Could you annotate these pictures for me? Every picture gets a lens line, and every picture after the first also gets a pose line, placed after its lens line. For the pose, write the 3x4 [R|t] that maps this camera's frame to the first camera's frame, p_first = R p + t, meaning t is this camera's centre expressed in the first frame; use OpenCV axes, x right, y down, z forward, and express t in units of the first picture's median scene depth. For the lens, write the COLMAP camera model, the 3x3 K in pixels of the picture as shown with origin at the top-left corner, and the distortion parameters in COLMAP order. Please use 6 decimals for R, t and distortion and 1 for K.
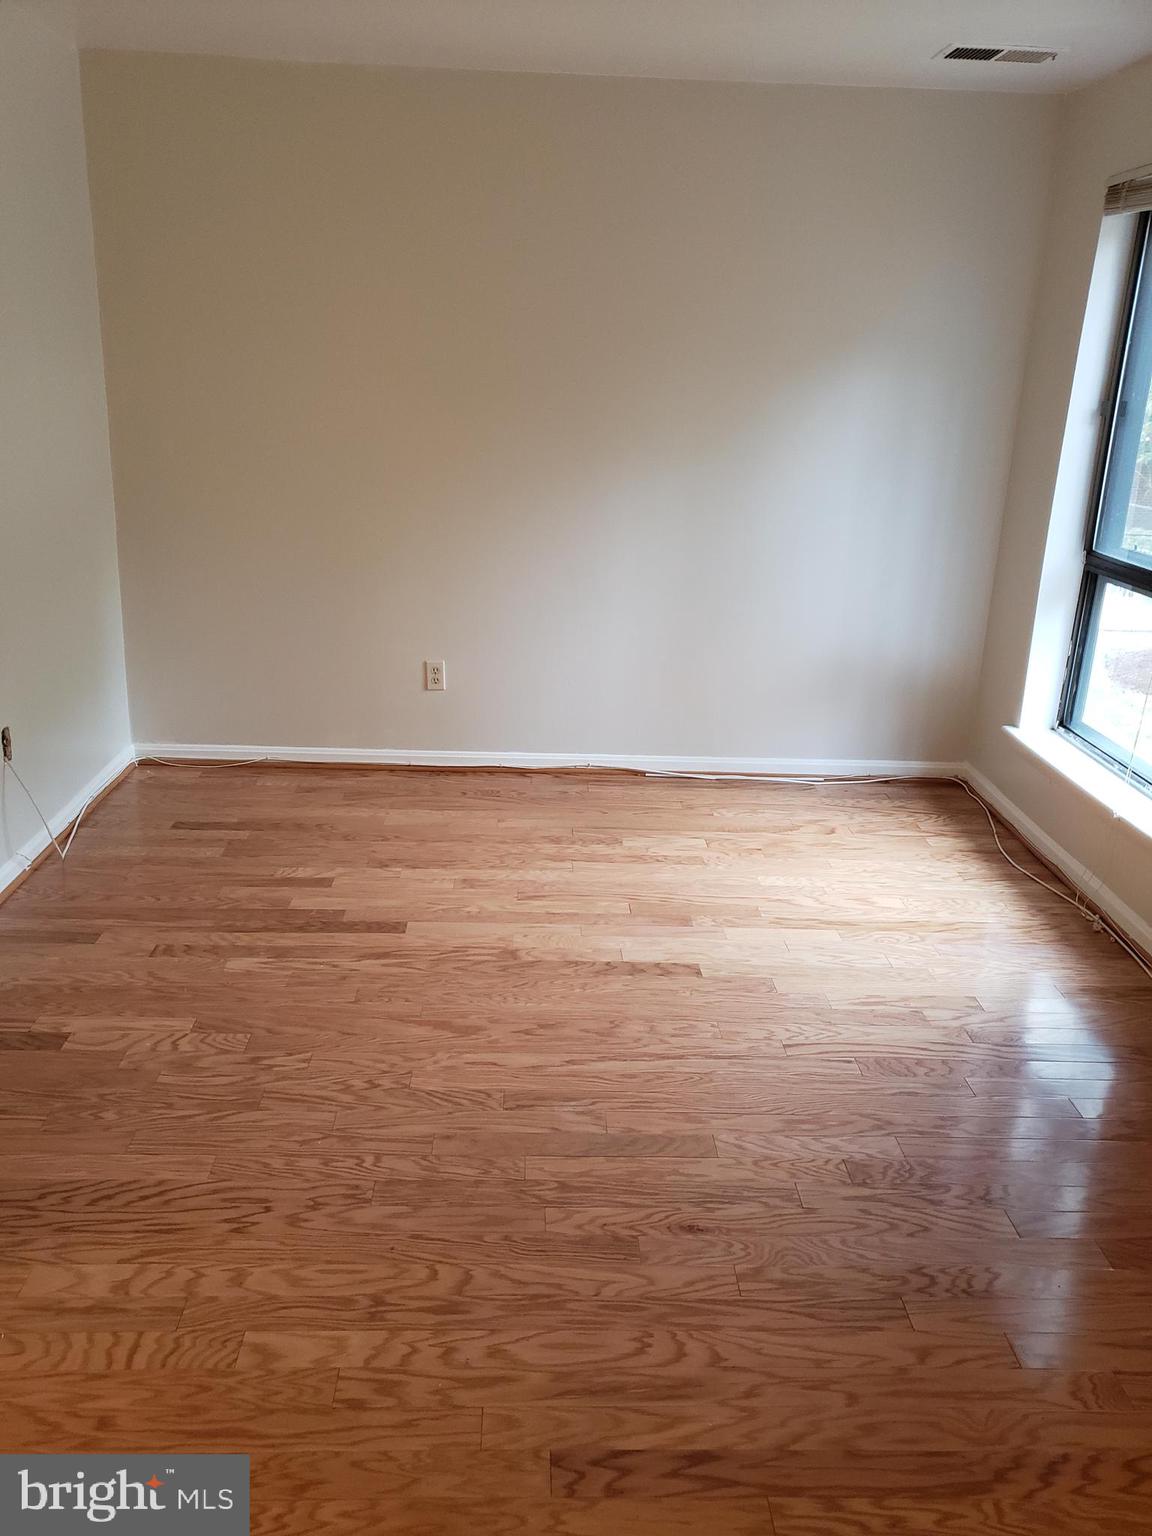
lens RADIAL K [[1200.6, 0, 560.9], [0, 1200.6, 771.3], [0, 0, 1]] dist [0.019406, 0.024107]
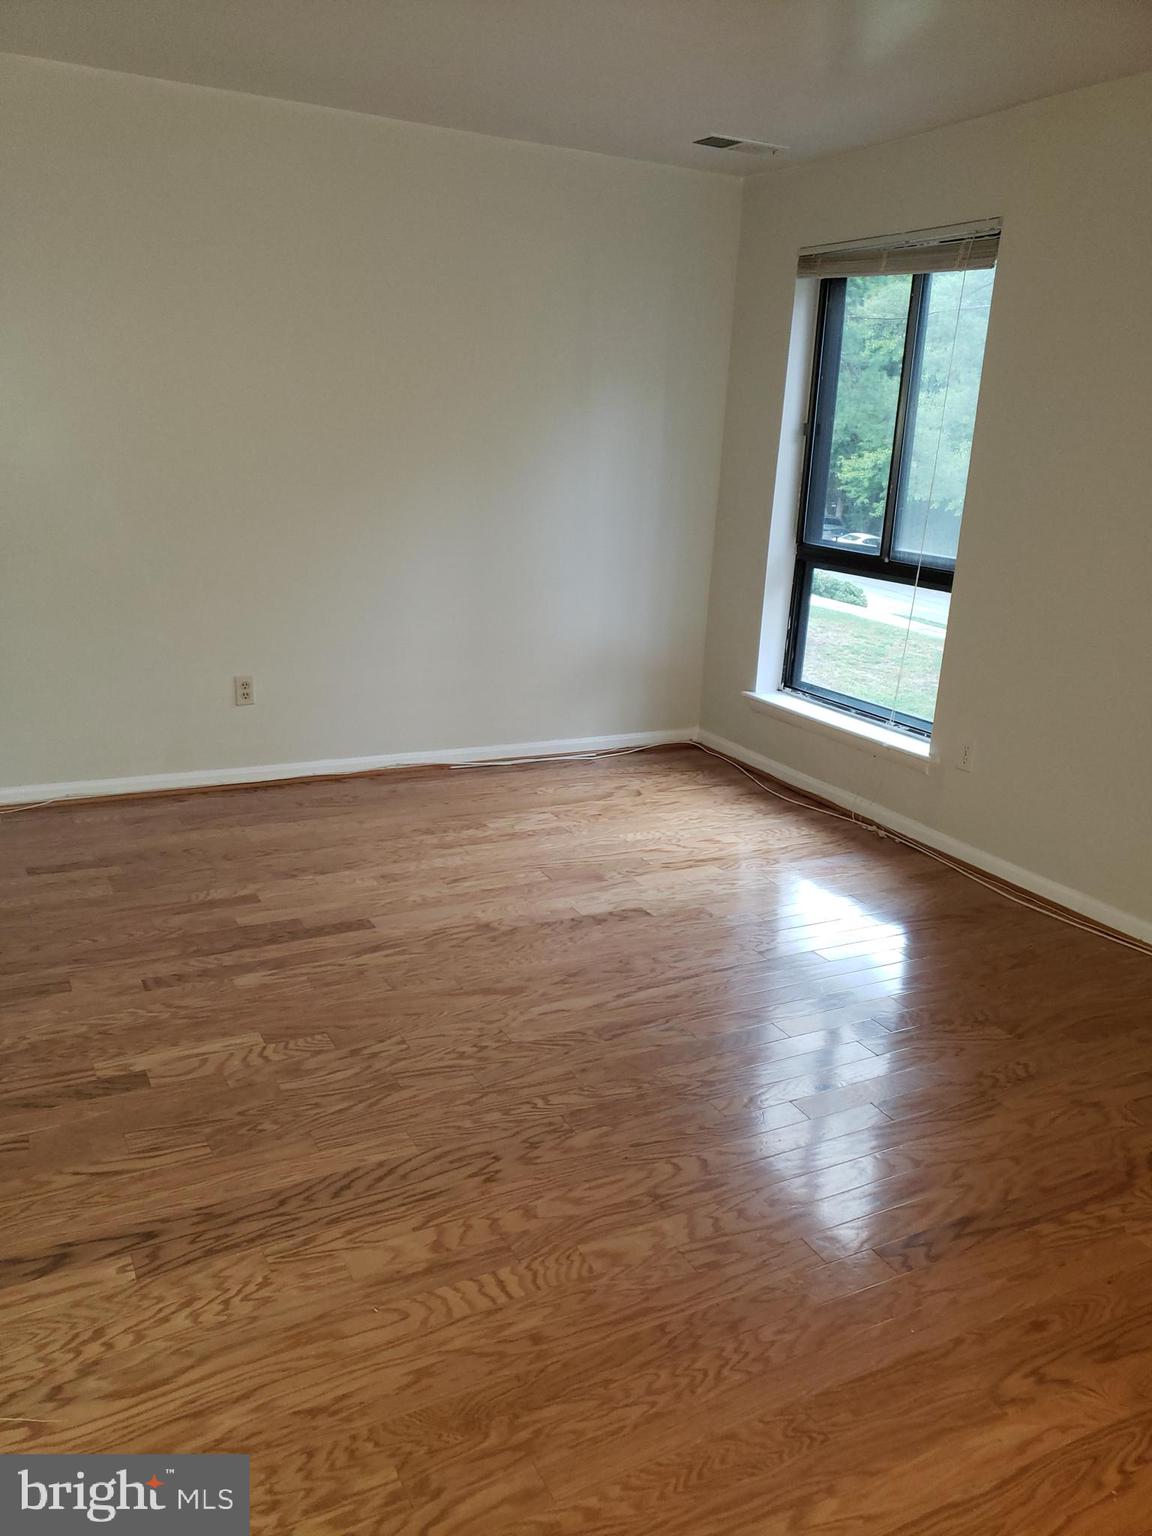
lens RADIAL K [[1200.6, 0, 559.9], [0, 1200.6, 763.3], [0, 0, 1]] dist [0.019406, 0.024107]
pose [[0.900512, -0.111441, 0.420309, -0.494515], [0.121252, 0.992616, 0.003400, 0.012822], [-0.417584, 0.047902, 0.907375, -0.013674]]
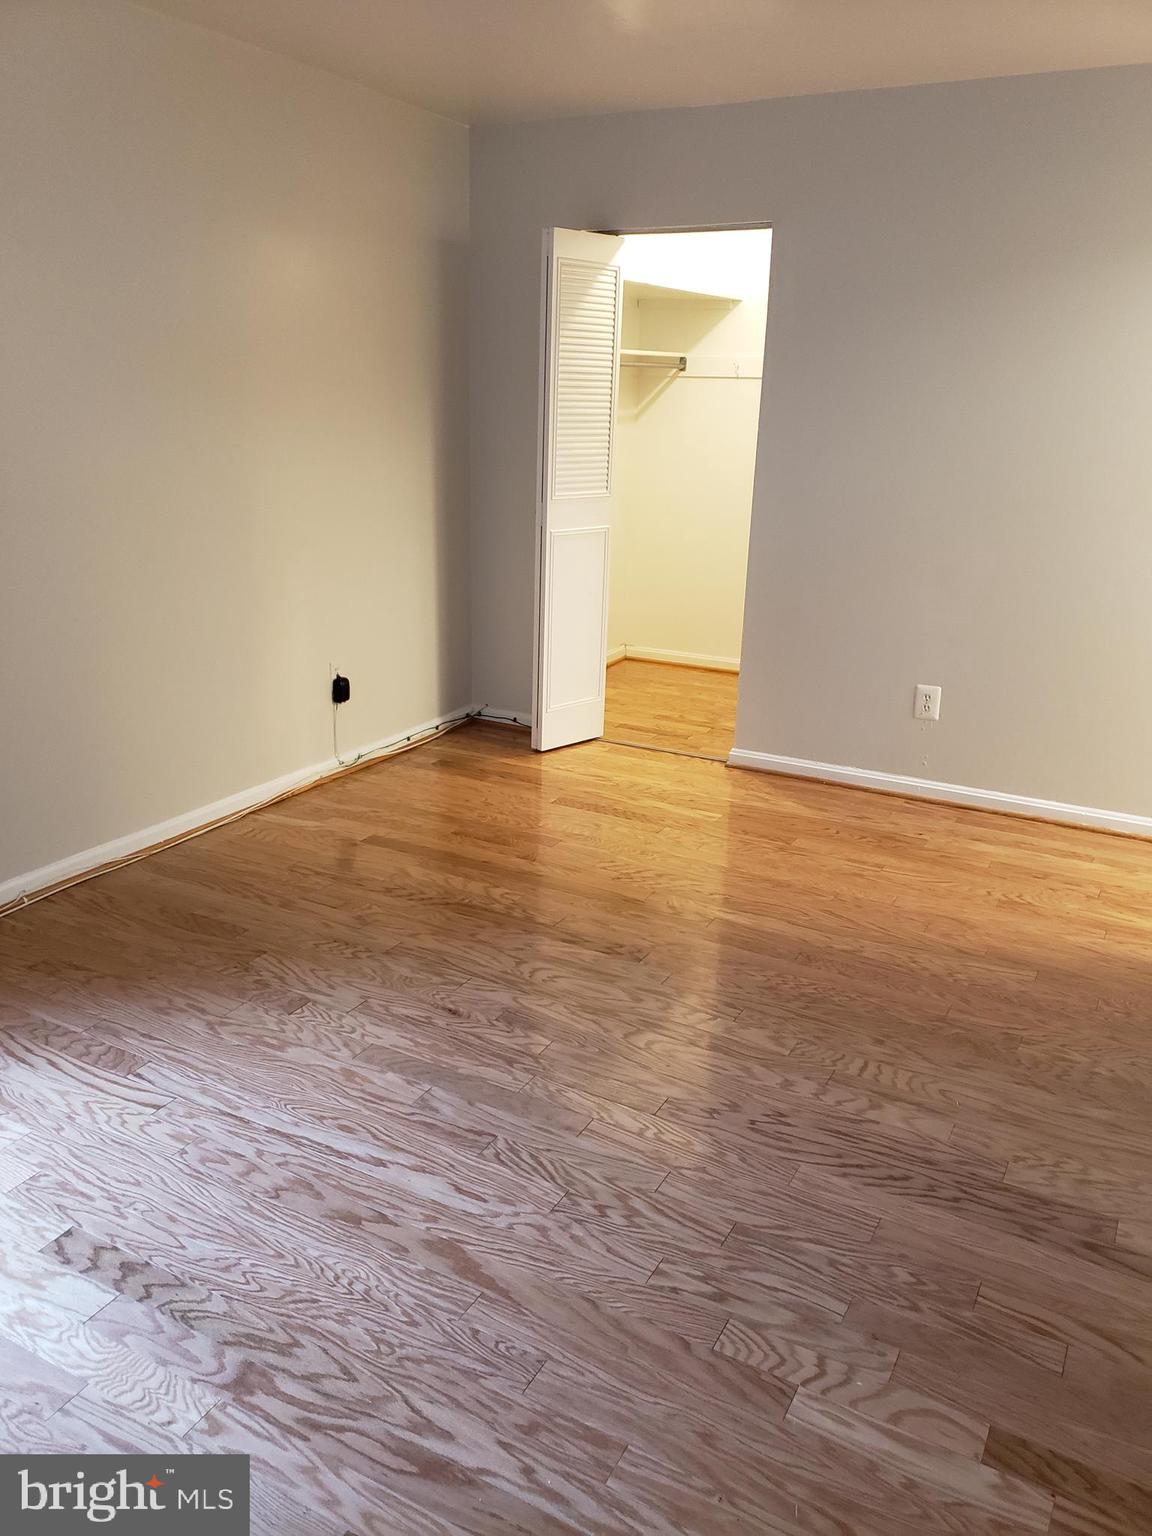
lens RADIAL K [[1200.6, 0, 565.9], [0, 1200.6, 753.2], [0, 0, 1]] dist [0.019406, 0.024107]
pose [[-0.858566, -0.201659, 0.471378, -0.453275], [0.113648, 0.821672, 0.558515, -0.466219], [-0.499948, 0.533093, -0.682542, 1.367531]]
